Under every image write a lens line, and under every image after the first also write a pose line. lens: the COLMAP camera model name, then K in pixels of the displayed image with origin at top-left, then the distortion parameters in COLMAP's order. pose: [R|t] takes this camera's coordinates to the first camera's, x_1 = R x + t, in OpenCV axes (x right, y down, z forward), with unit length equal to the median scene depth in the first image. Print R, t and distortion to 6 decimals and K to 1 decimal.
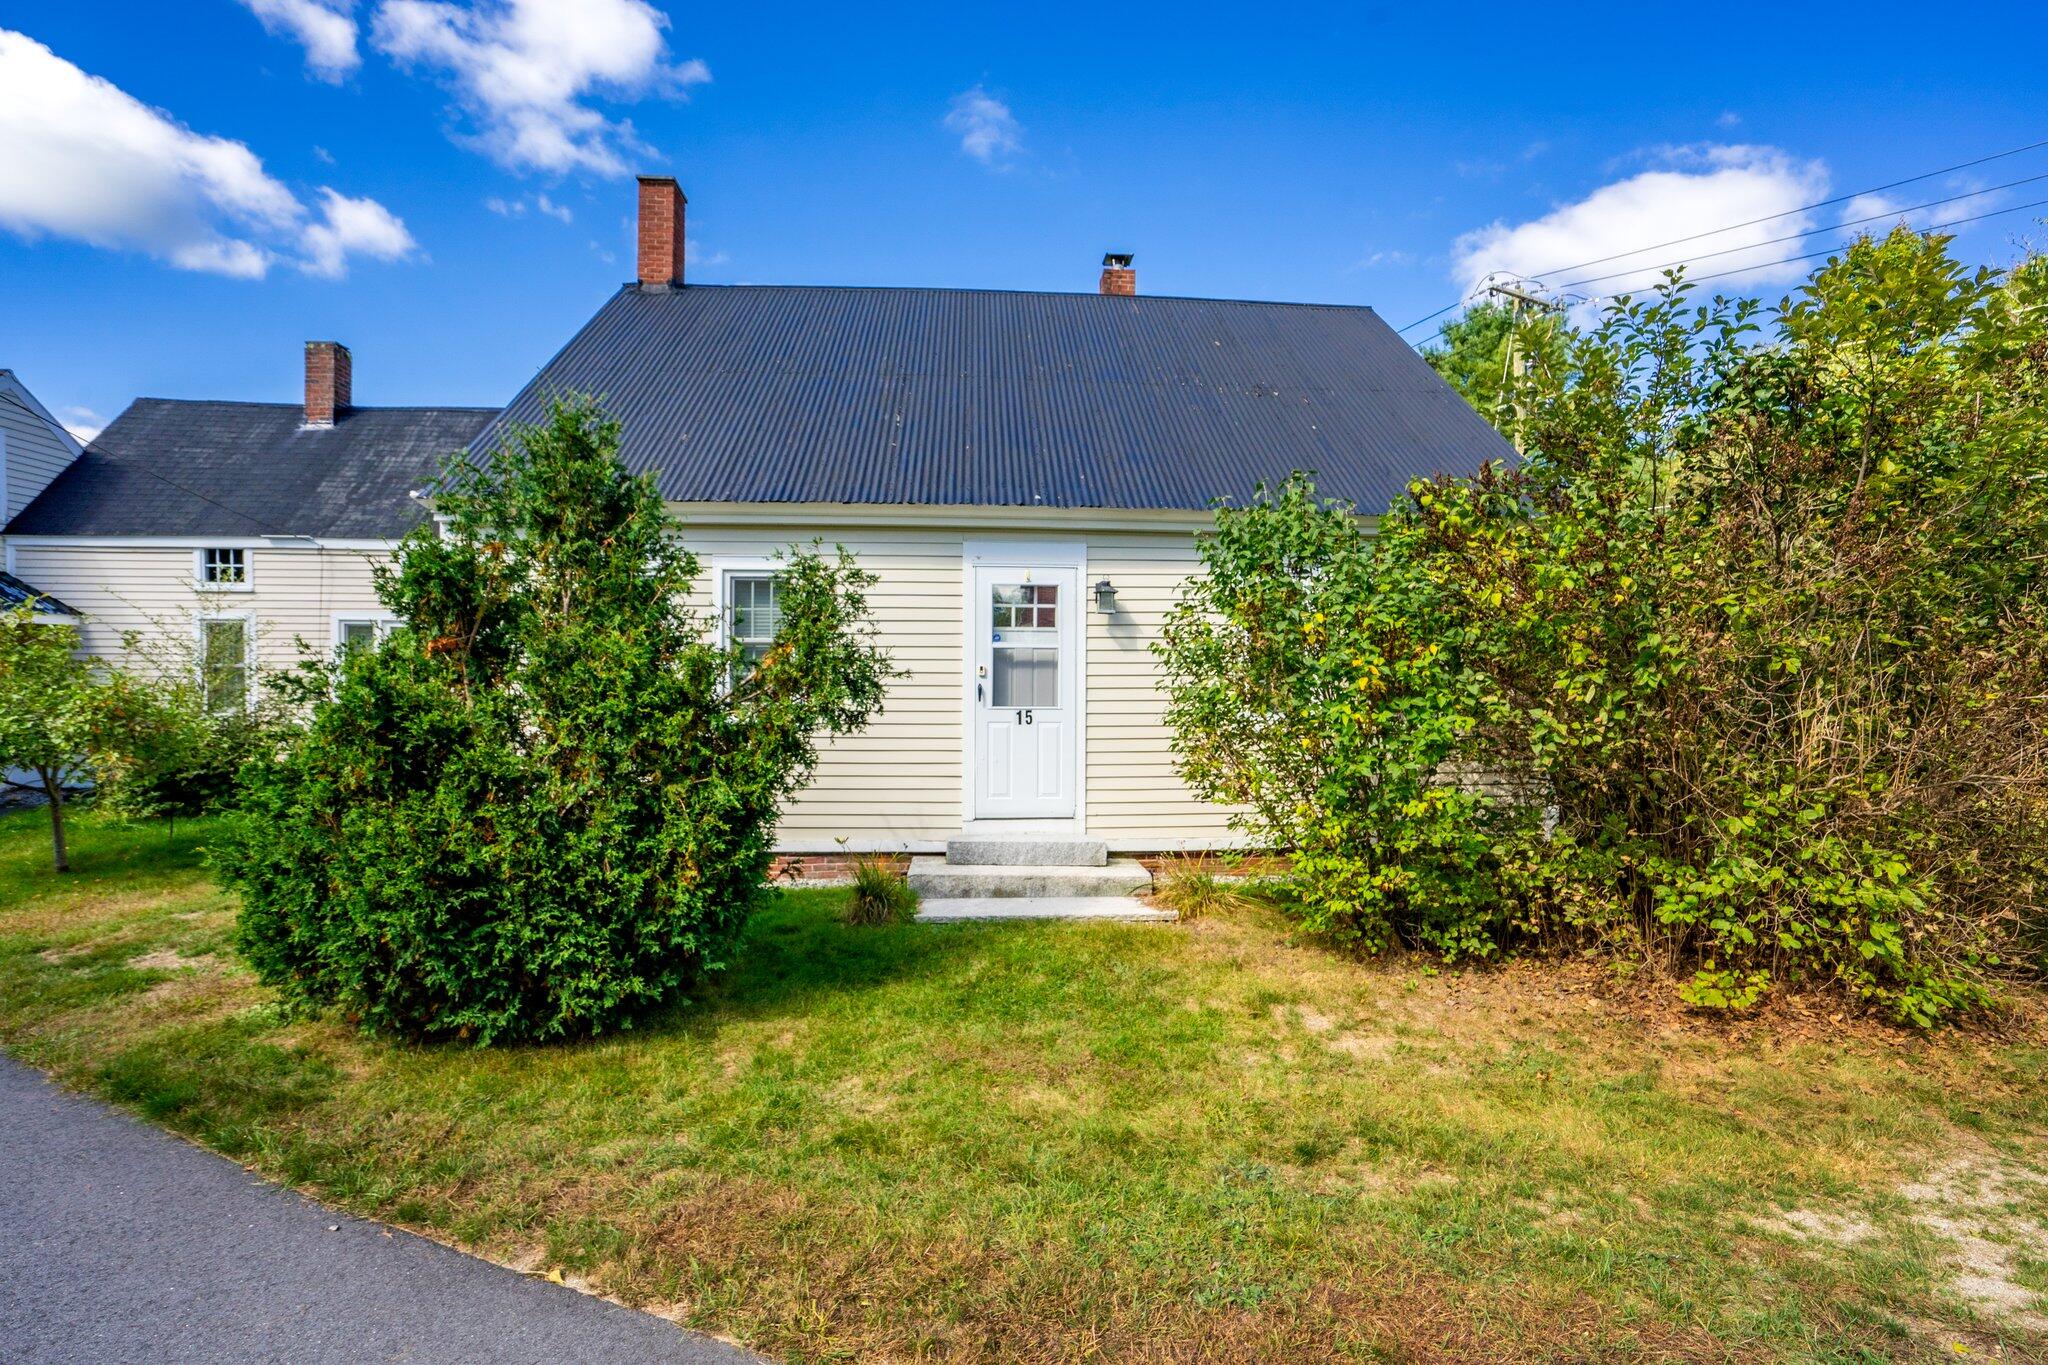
lens RADIAL K [[947.1, 0, 1029.2], [0, 947.1, 693.3], [0, 0, 1]] dist [-0.062102, 0.025634]
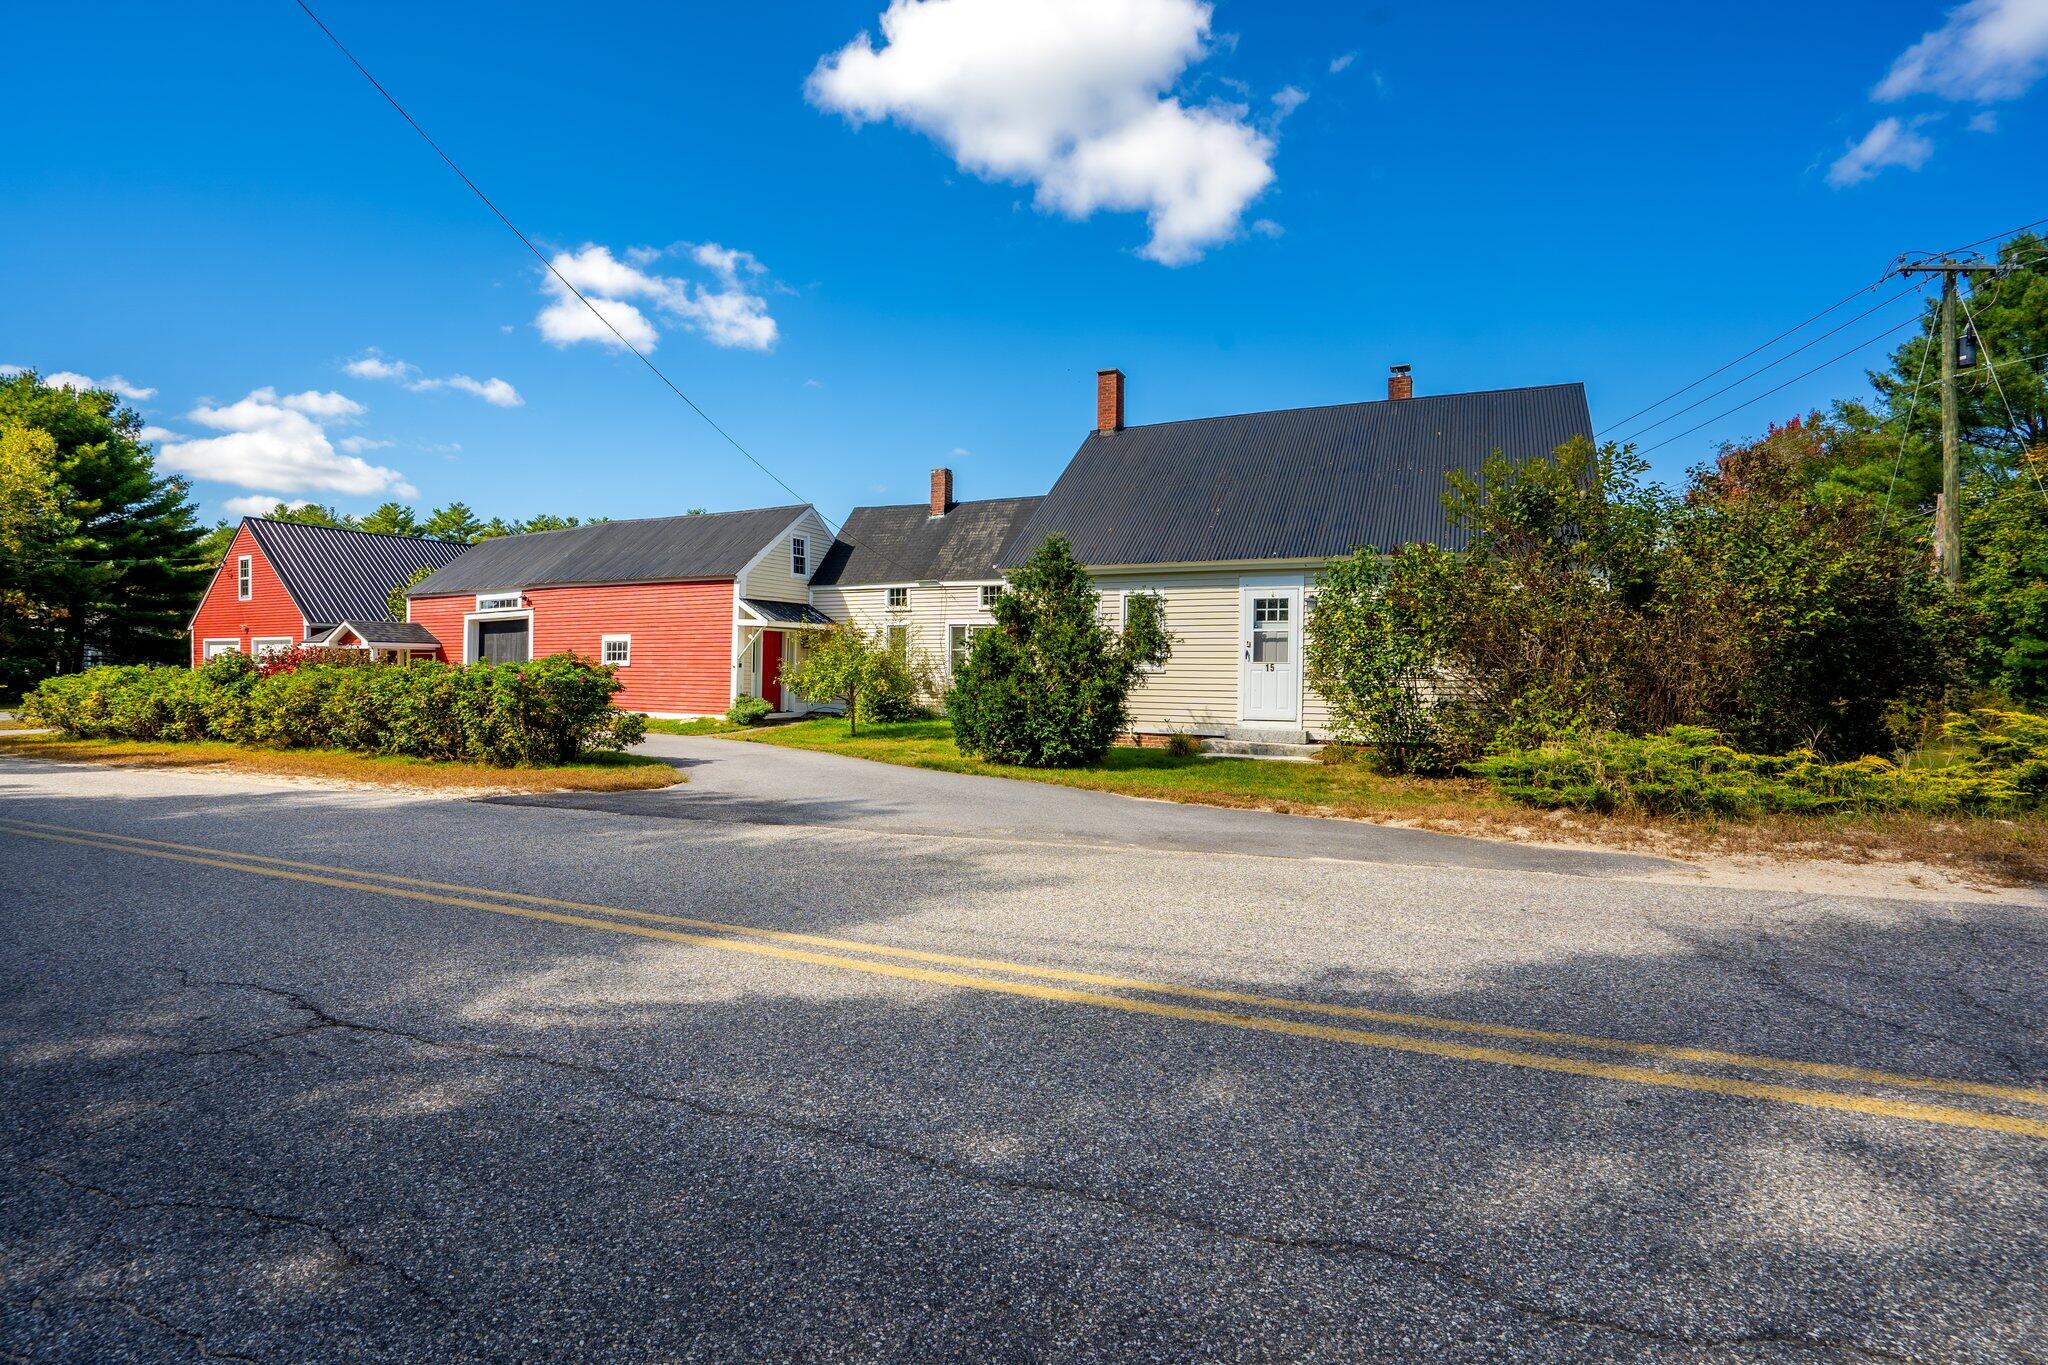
lens RADIAL K [[947.1, 0, 1029.2], [0, 947.1, 693.3], [0, 0, 1]] dist [-0.062102, 0.025634]
pose [[0.870968, 0.014815, -0.491117, 0.602669], [-0.016160, 0.999868, 0.001503, 0.097510], [0.491075, 0.006628, 0.871092, -1.066305]]
